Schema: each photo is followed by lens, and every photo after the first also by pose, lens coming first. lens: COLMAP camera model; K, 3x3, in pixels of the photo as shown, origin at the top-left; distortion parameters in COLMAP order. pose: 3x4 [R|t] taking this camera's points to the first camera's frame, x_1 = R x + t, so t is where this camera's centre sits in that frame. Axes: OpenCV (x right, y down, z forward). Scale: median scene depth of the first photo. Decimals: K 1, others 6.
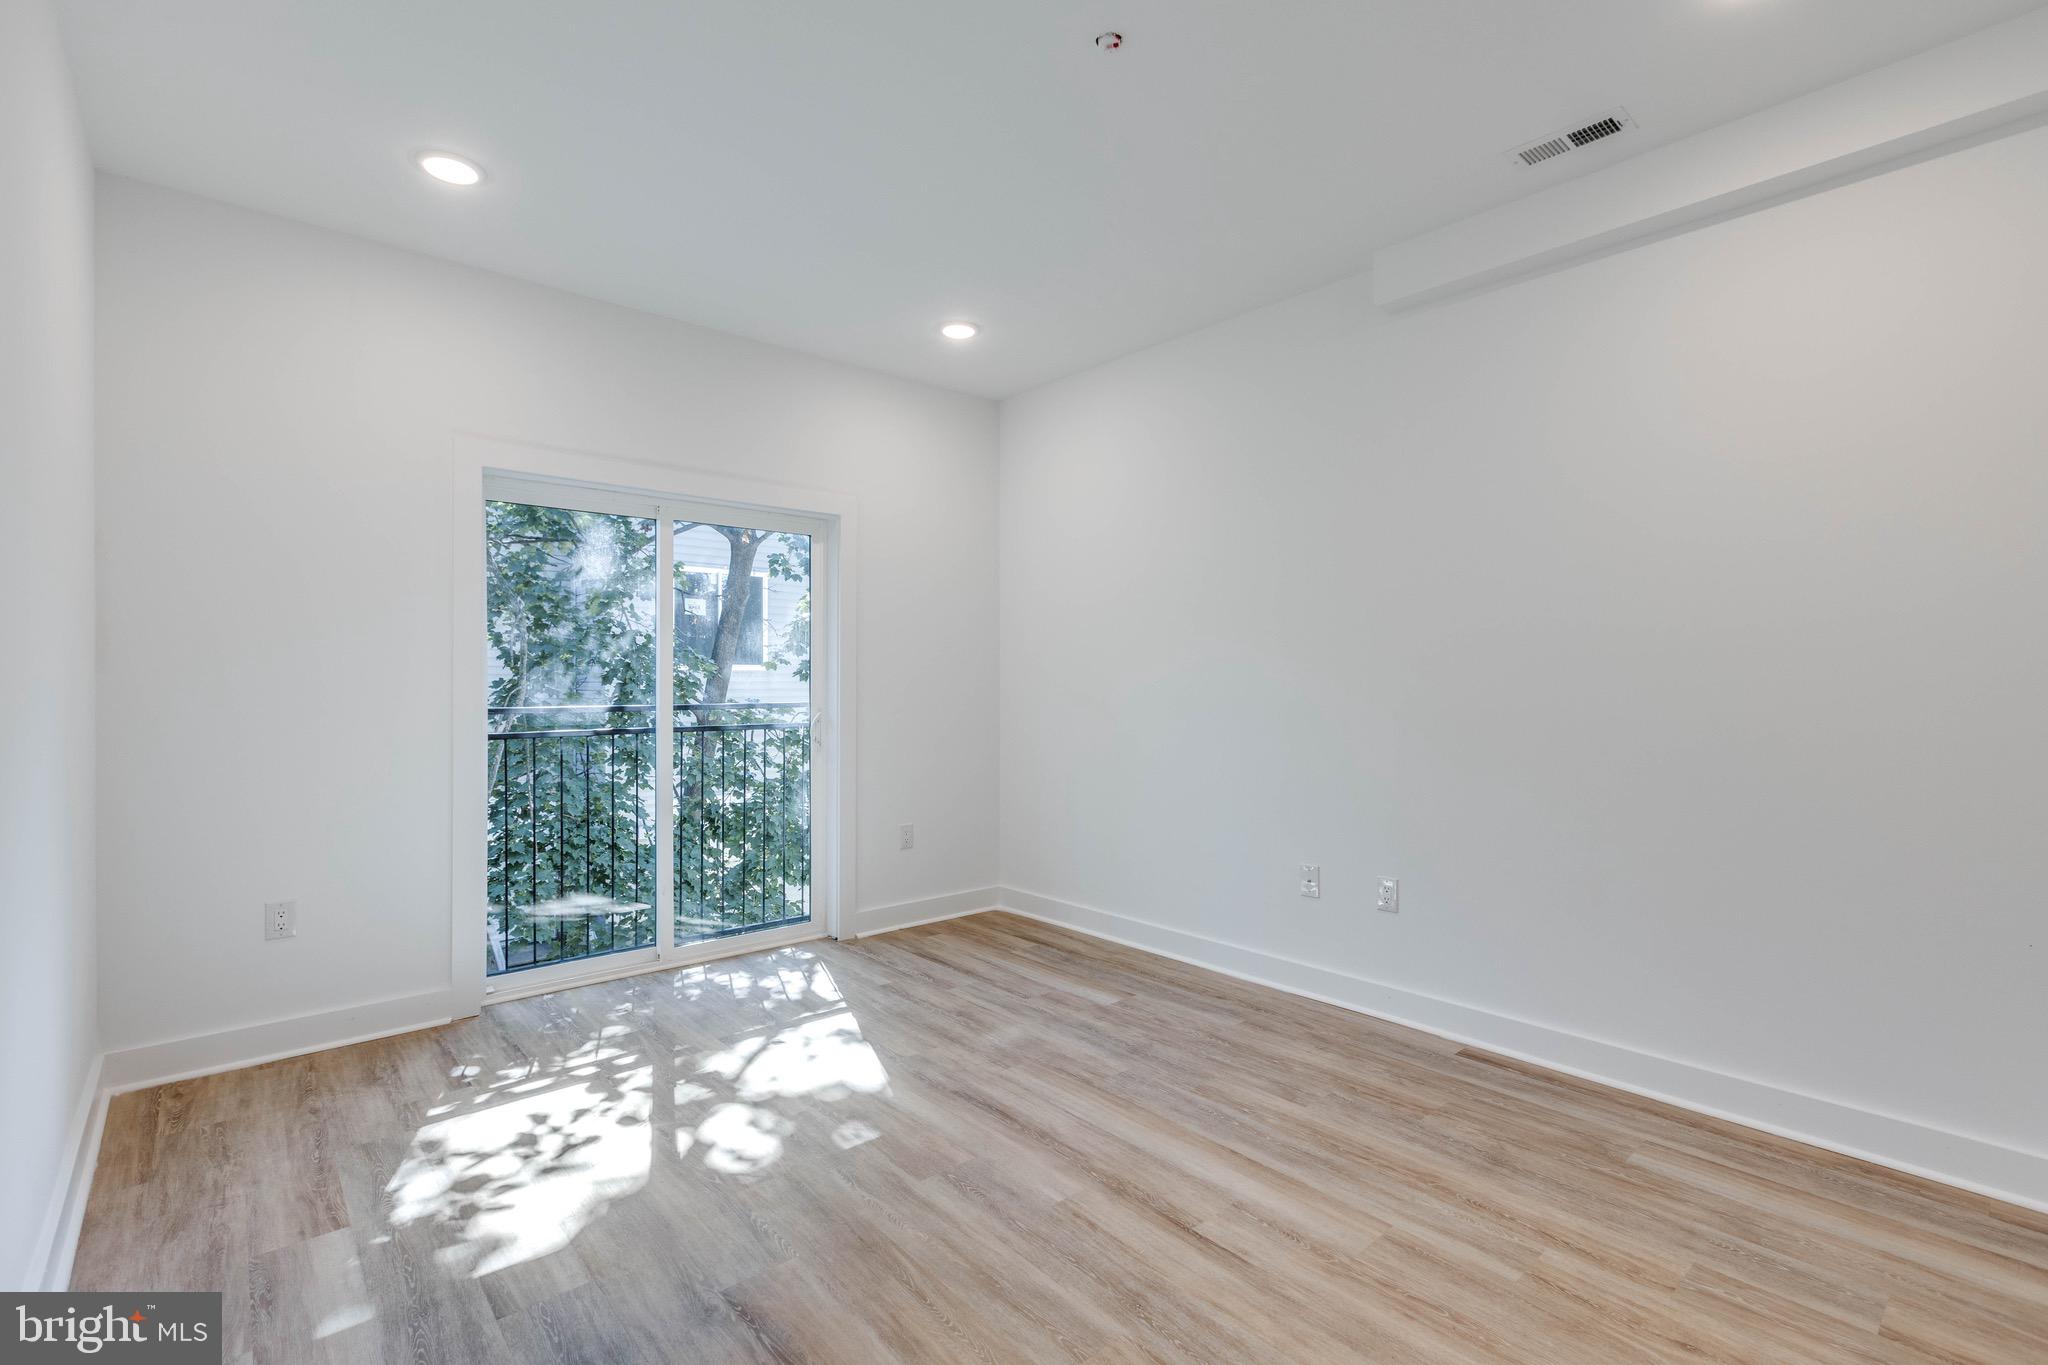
lens RADIAL K [[926.5, 0, 1025.3], [0, 926.5, 684.7], [0, 0, 1]] dist [-0.003371, -0.001323]
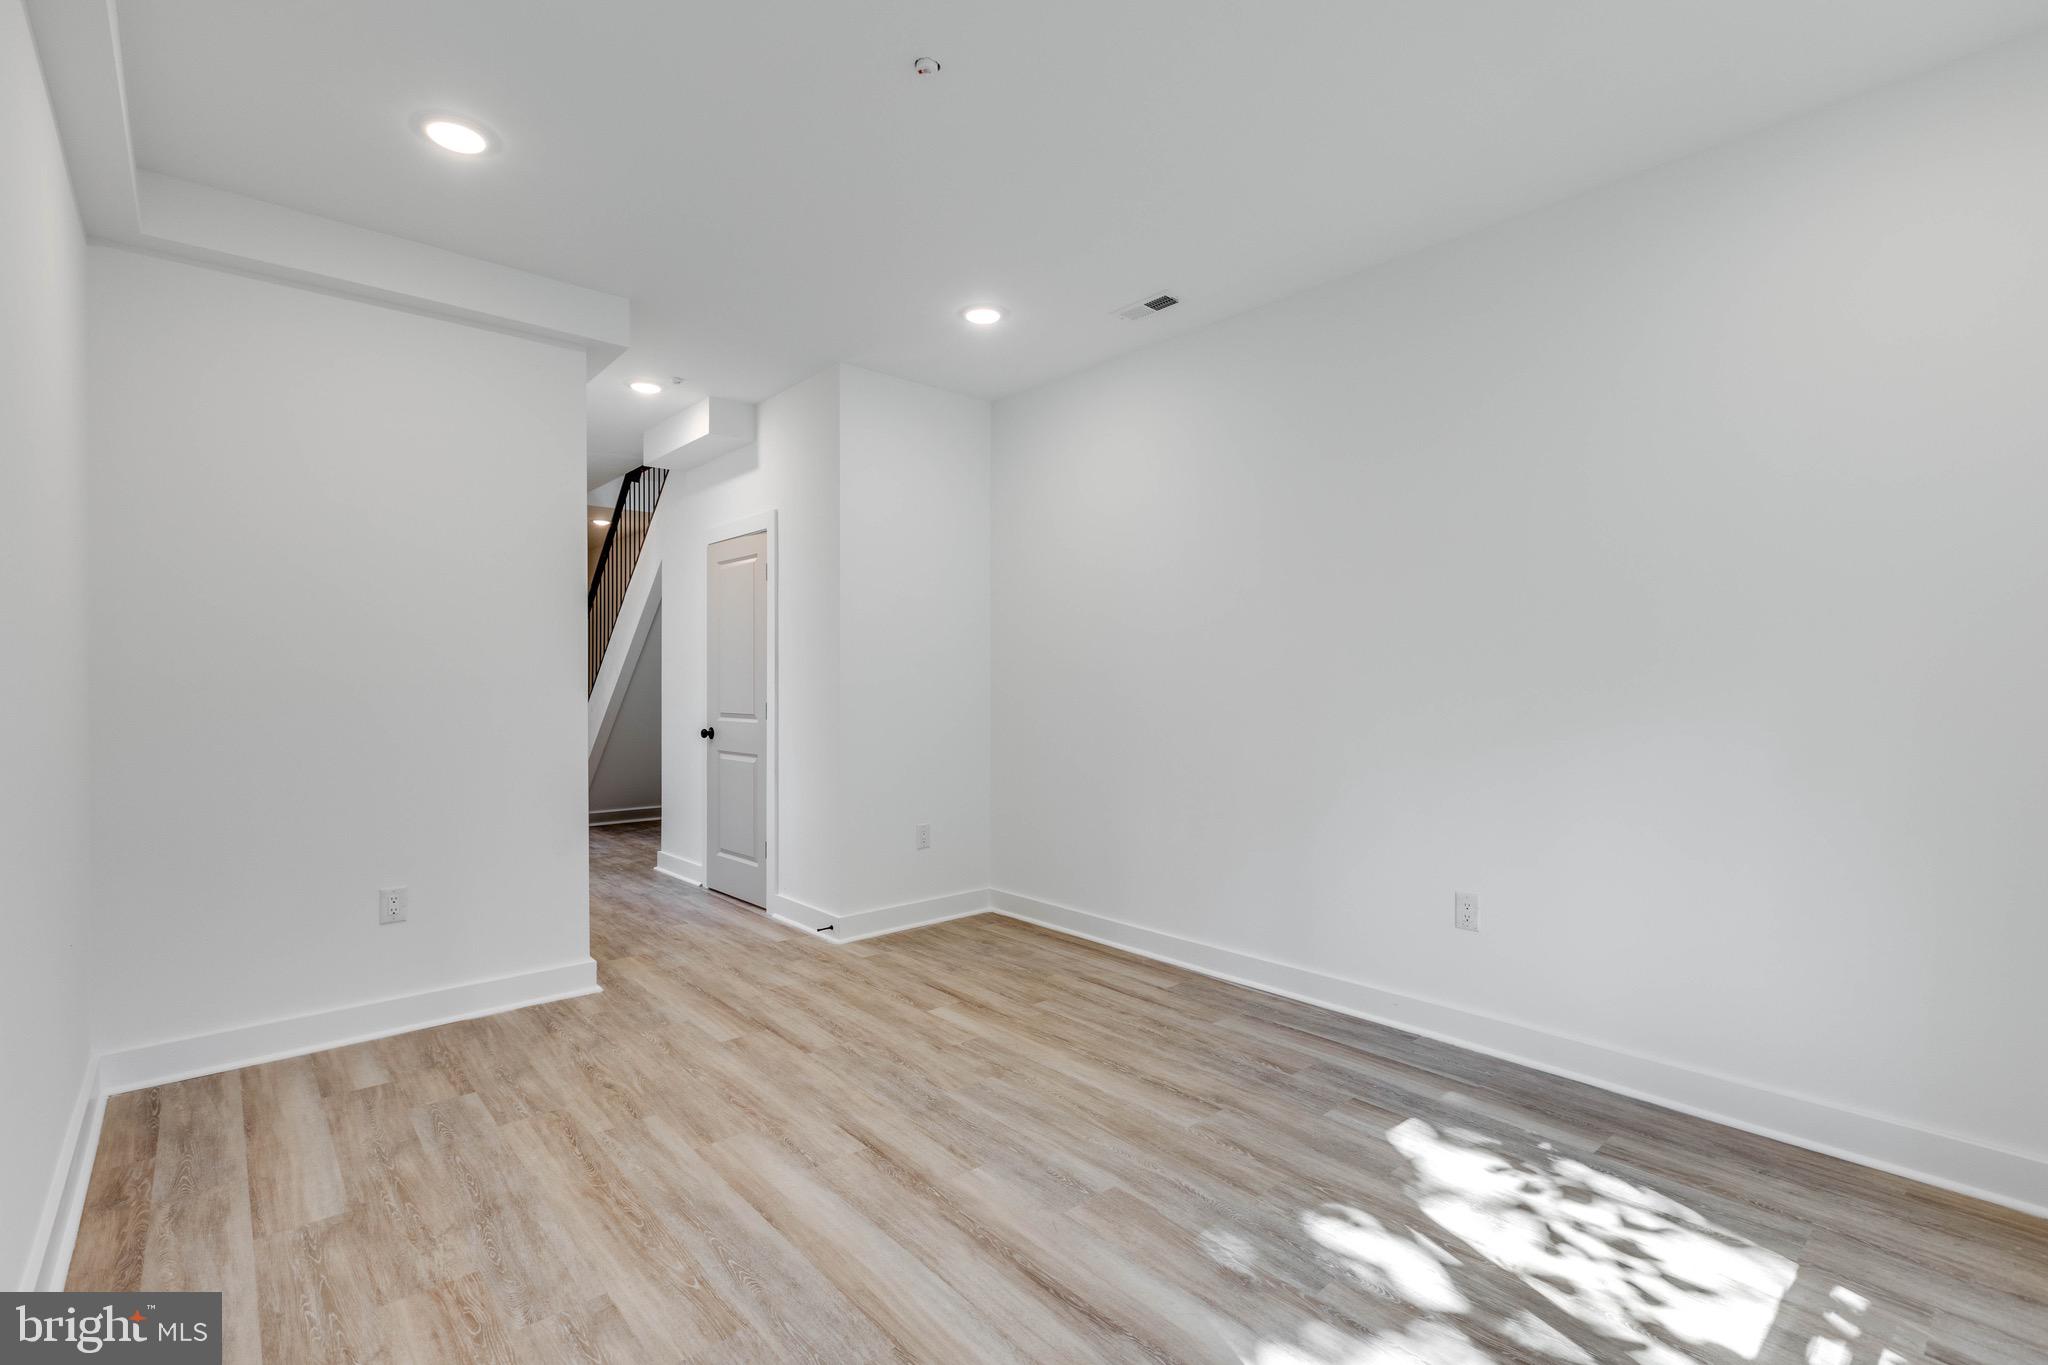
lens RADIAL K [[926.5, 0, 1022.4], [0, 926.5, 683.9], [0, 0, 1]] dist [-0.003371, -0.001323]
pose [[-0.999944, 0.002764, -0.010192, -0.005744], [0.002794, 0.999992, -0.002995, 0.002783], [0.010183, -0.003023, -0.999944, 1.991518]]
